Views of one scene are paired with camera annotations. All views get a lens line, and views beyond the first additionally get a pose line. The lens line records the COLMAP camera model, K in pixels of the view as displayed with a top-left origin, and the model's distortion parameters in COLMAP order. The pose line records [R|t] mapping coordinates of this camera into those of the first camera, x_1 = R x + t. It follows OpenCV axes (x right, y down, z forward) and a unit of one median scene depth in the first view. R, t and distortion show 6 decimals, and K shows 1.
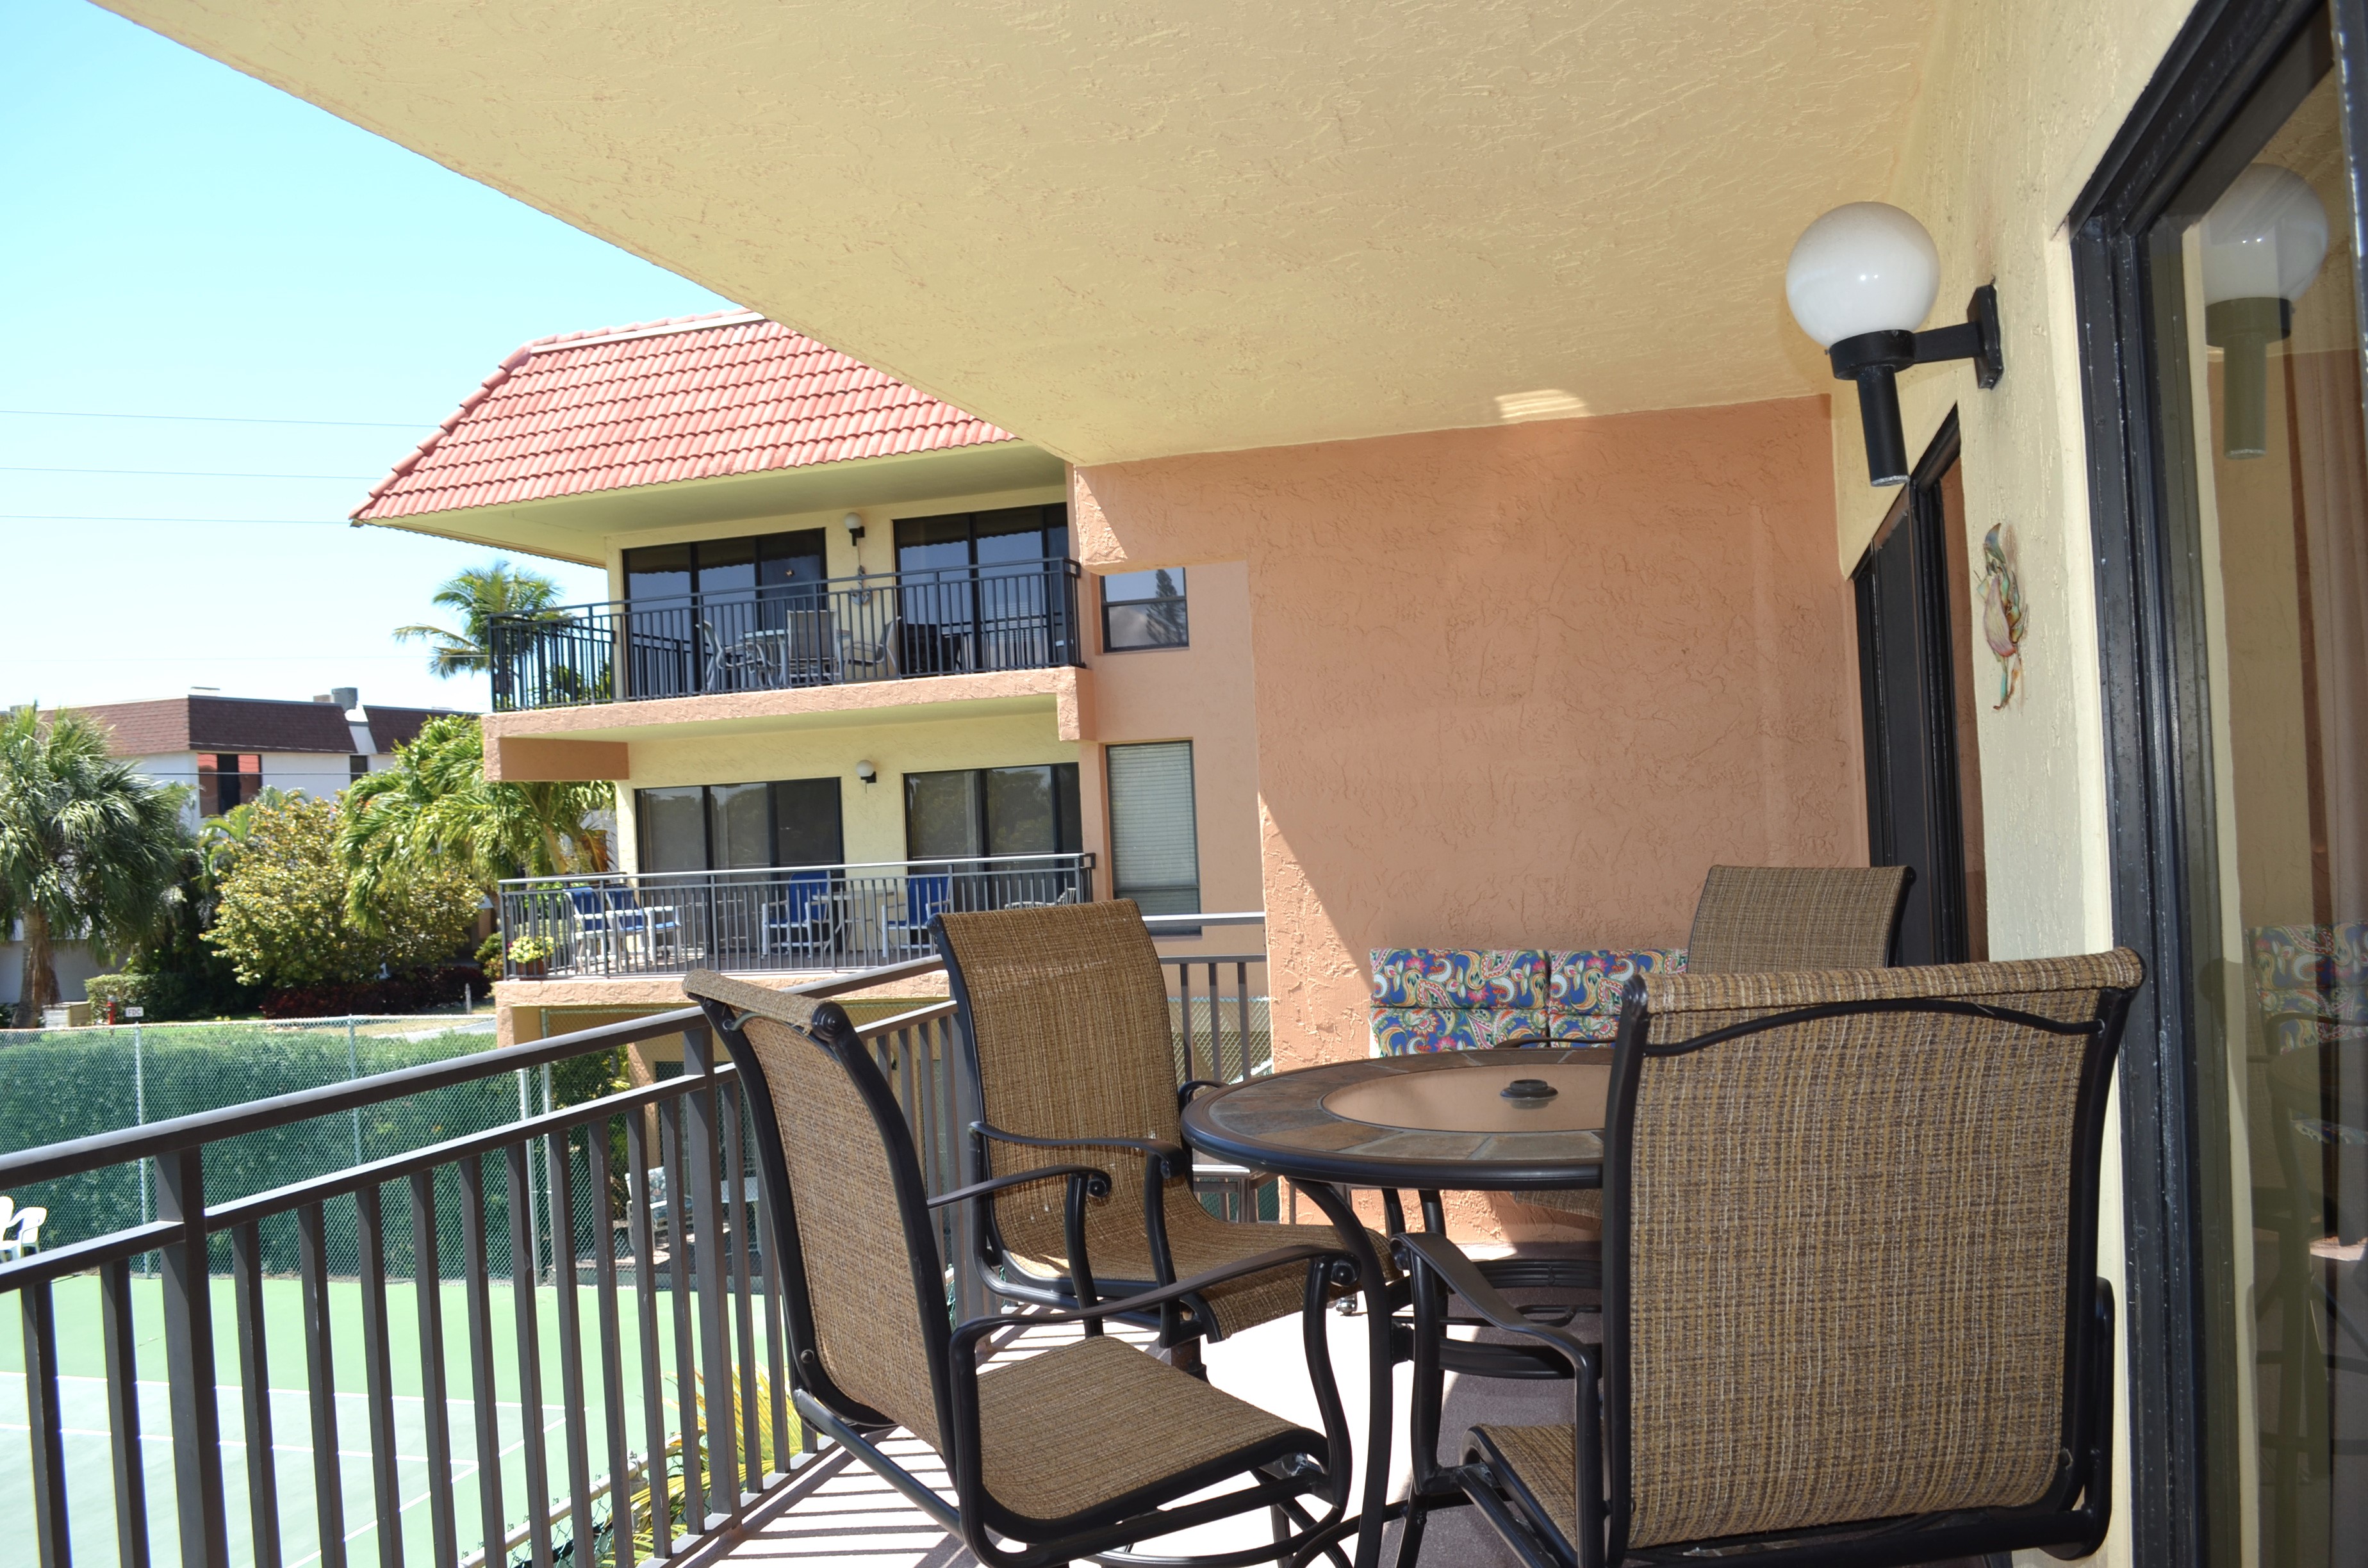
lens RADIAL K [[1854.5, 0, 1190.6], [0, 1854.5, 782.2], [0, 0, 1]] dist [-0.082536, 0.011889]
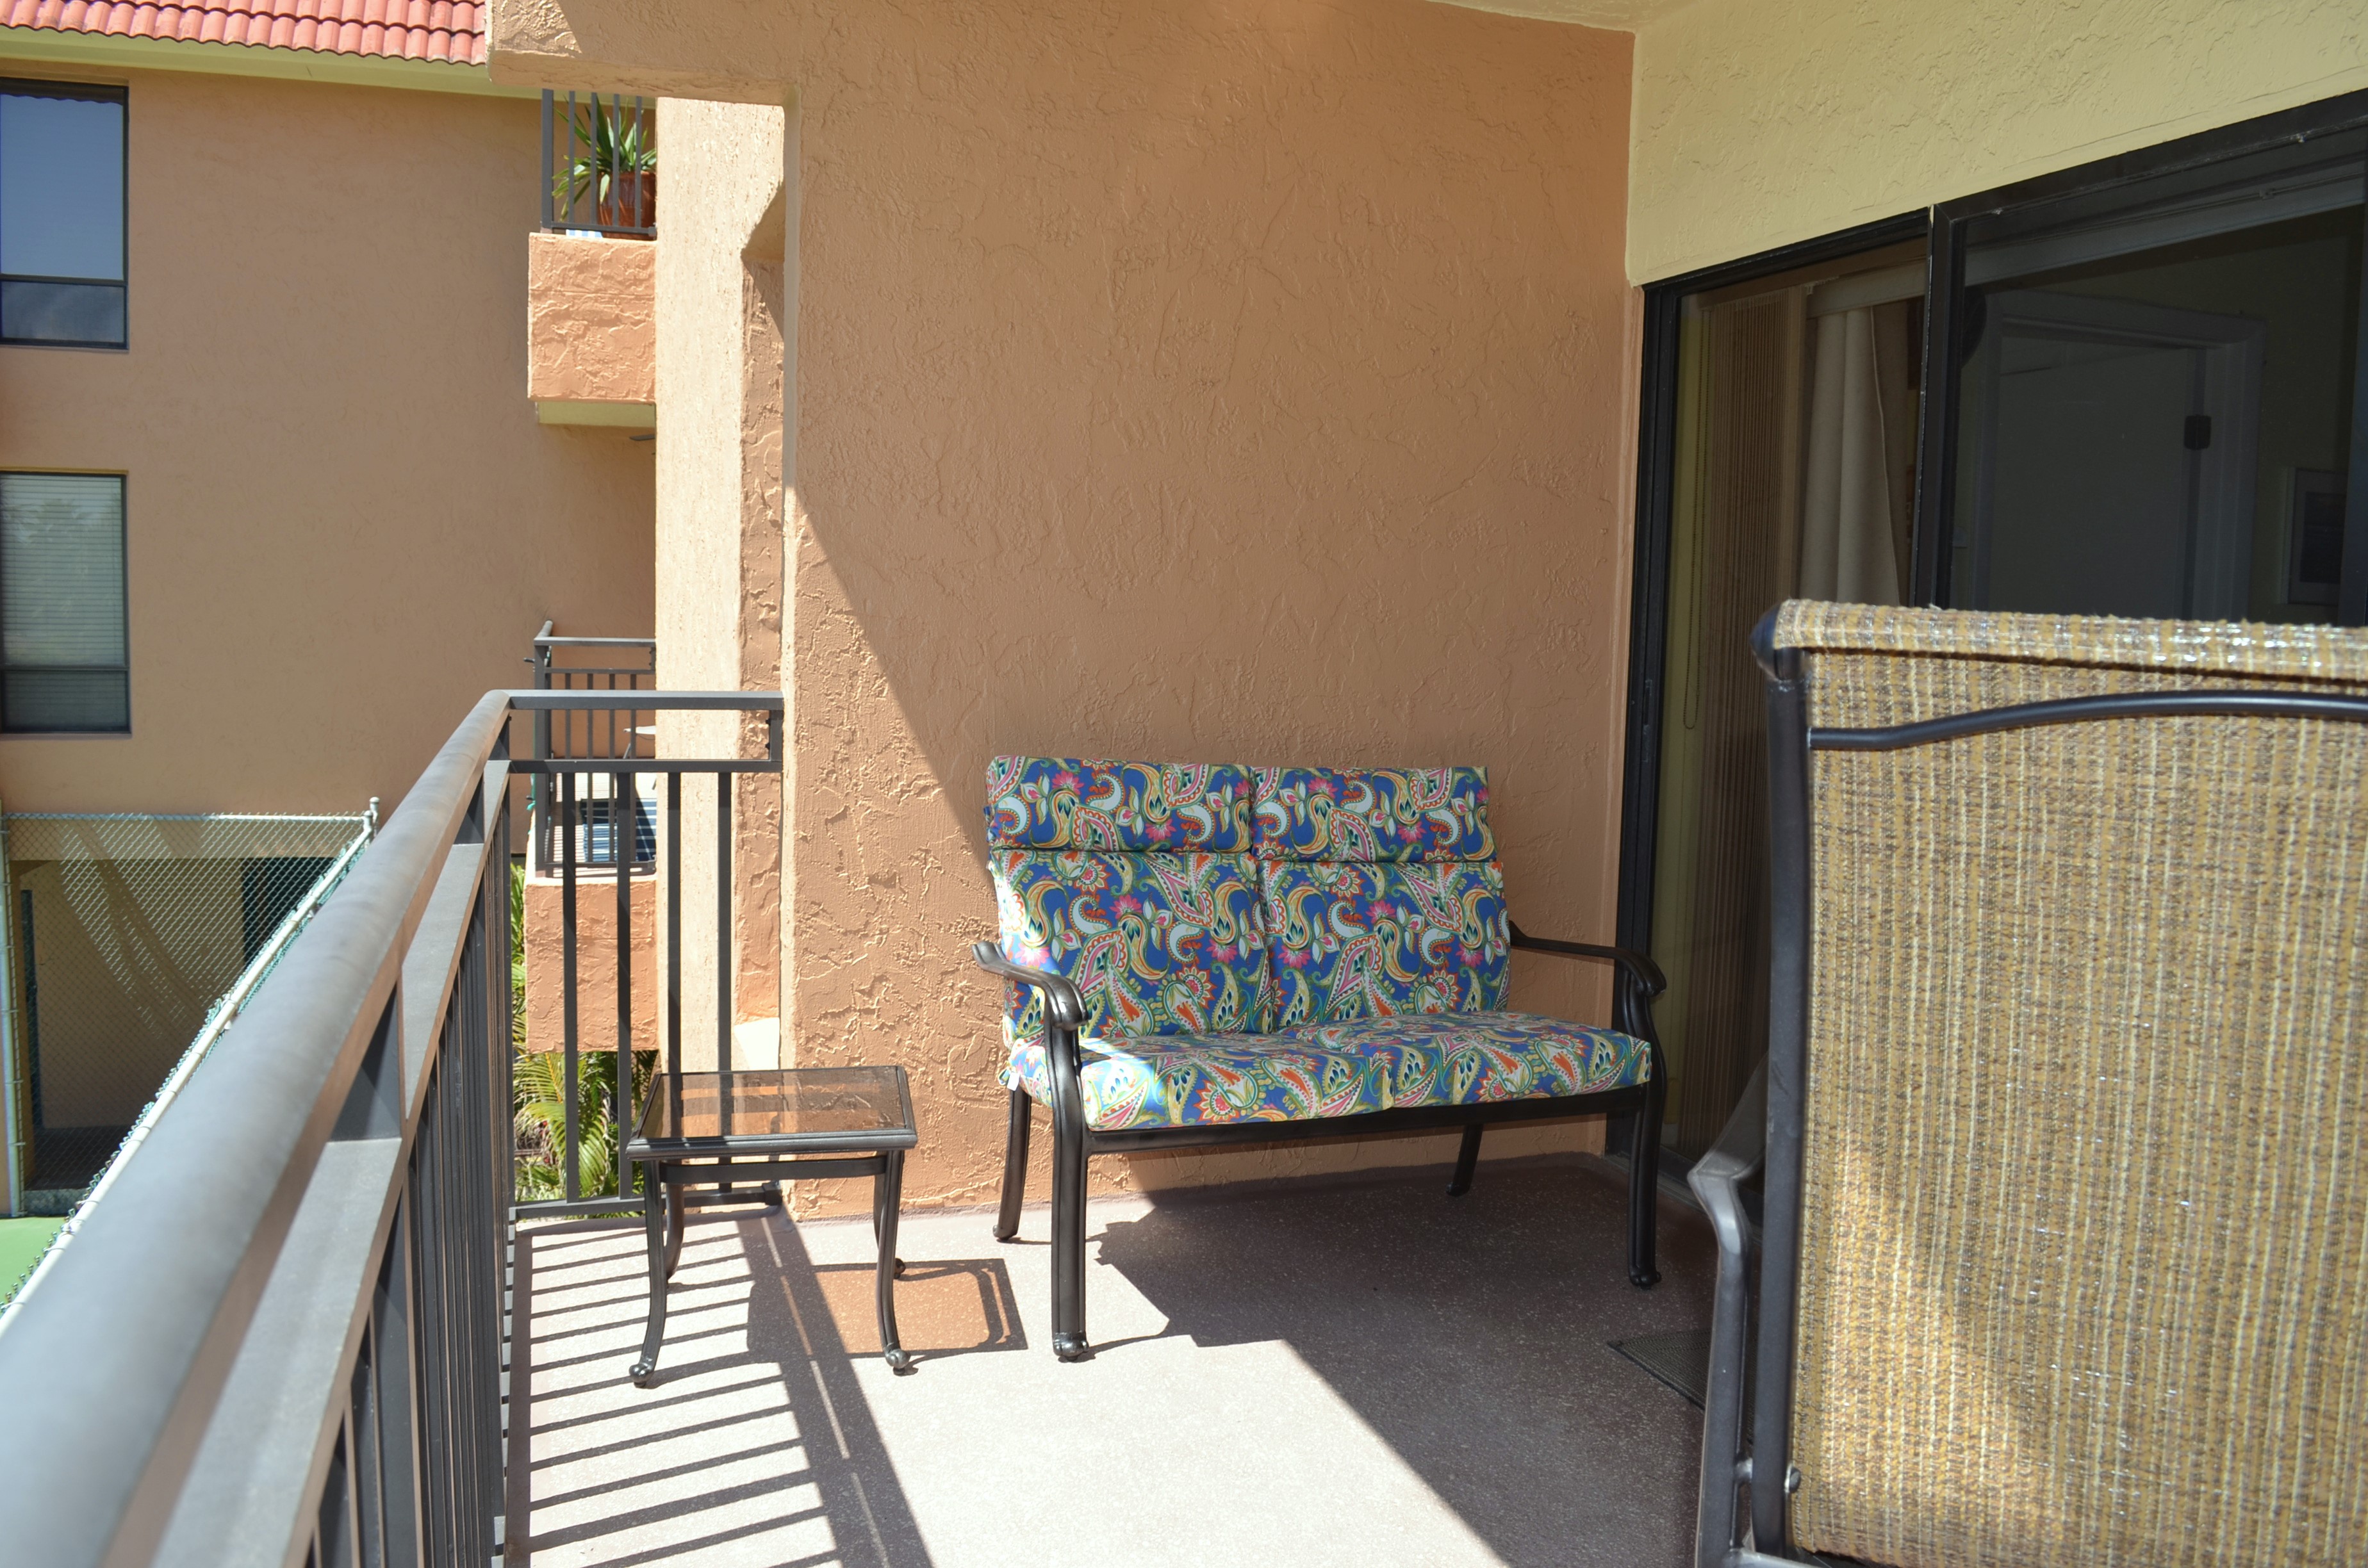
lens RADIAL K [[1854.5, 0, 1195.4], [0, 1854.5, 782.3], [0, 0, 1]] dist [-0.082536, 0.011889]
pose [[0.814454, 0.018509, 0.579933, -0.209481], [-0.074943, 0.994475, 0.073510, 0.047326], [-0.575368, -0.103332, 0.811341, 0.448574]]
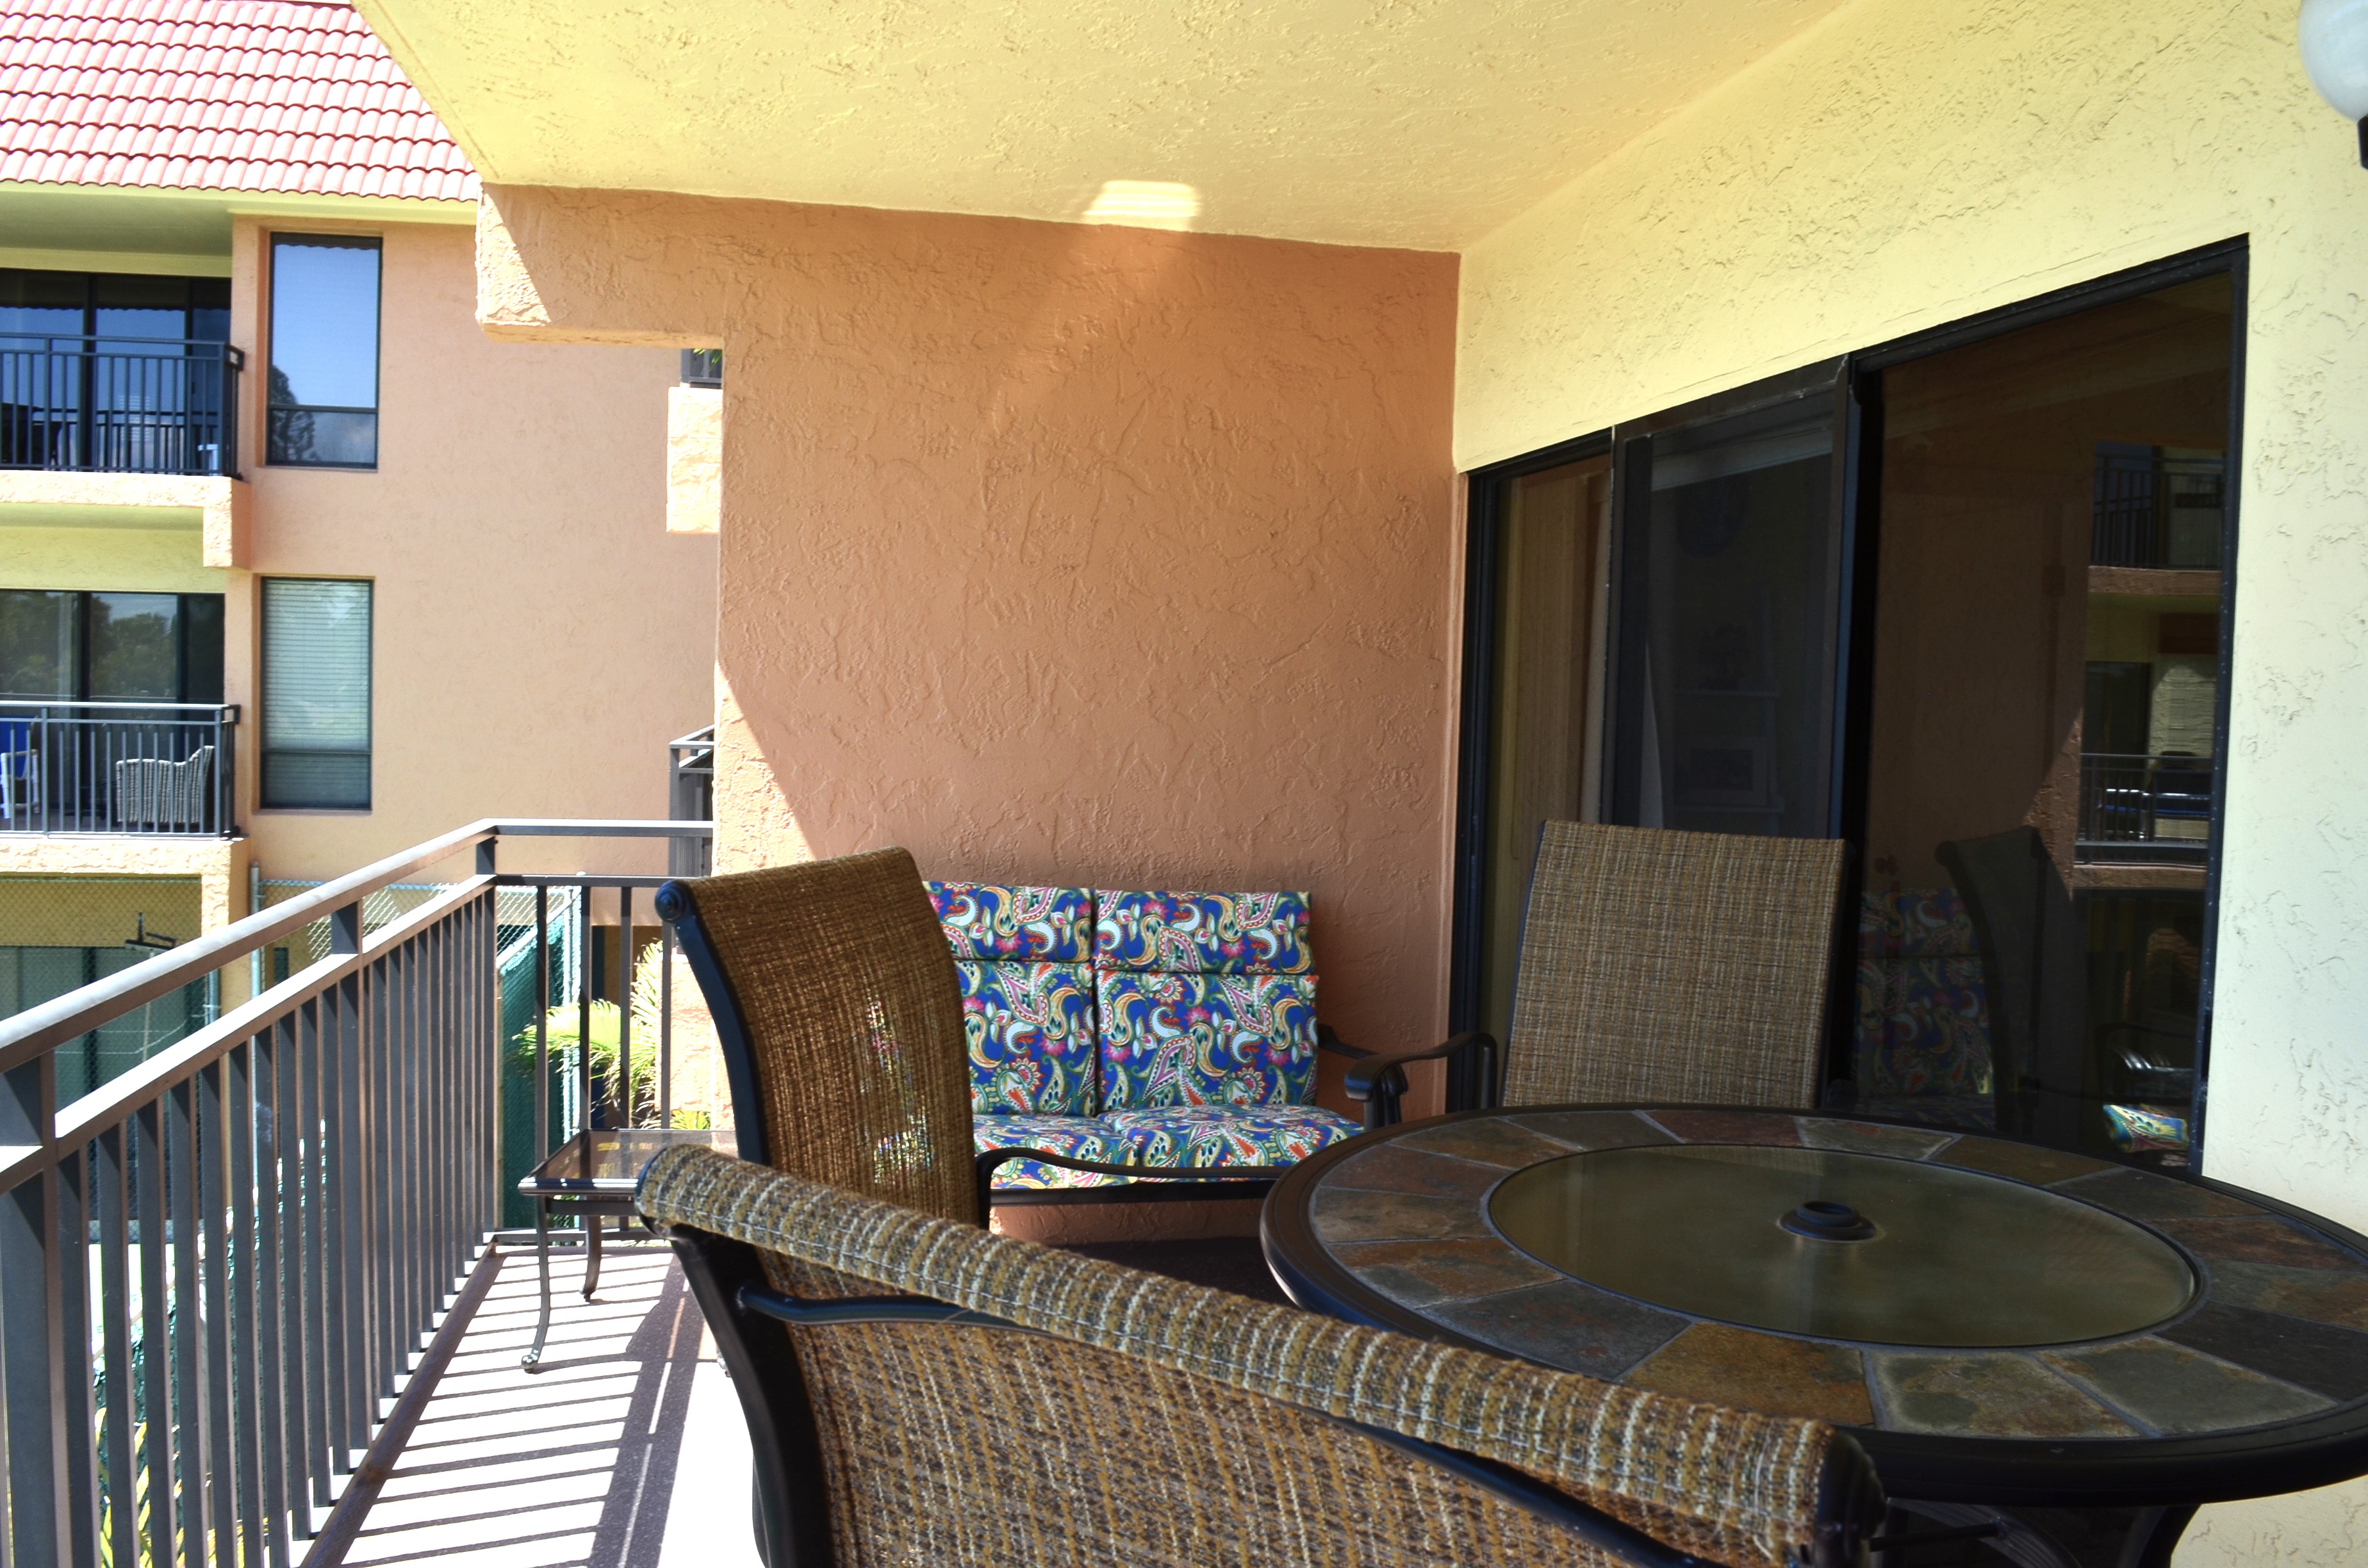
lens RADIAL K [[1854.5, 0, 1187.3], [0, 1854.5, 776.1], [0, 0, 1]] dist [-0.082536, 0.011889]
pose [[0.888640, 0.051896, 0.455659, -0.135746], [-0.079745, 0.995926, 0.042091, 0.004787], [-0.451619, -0.073741, 0.889159, 0.262752]]
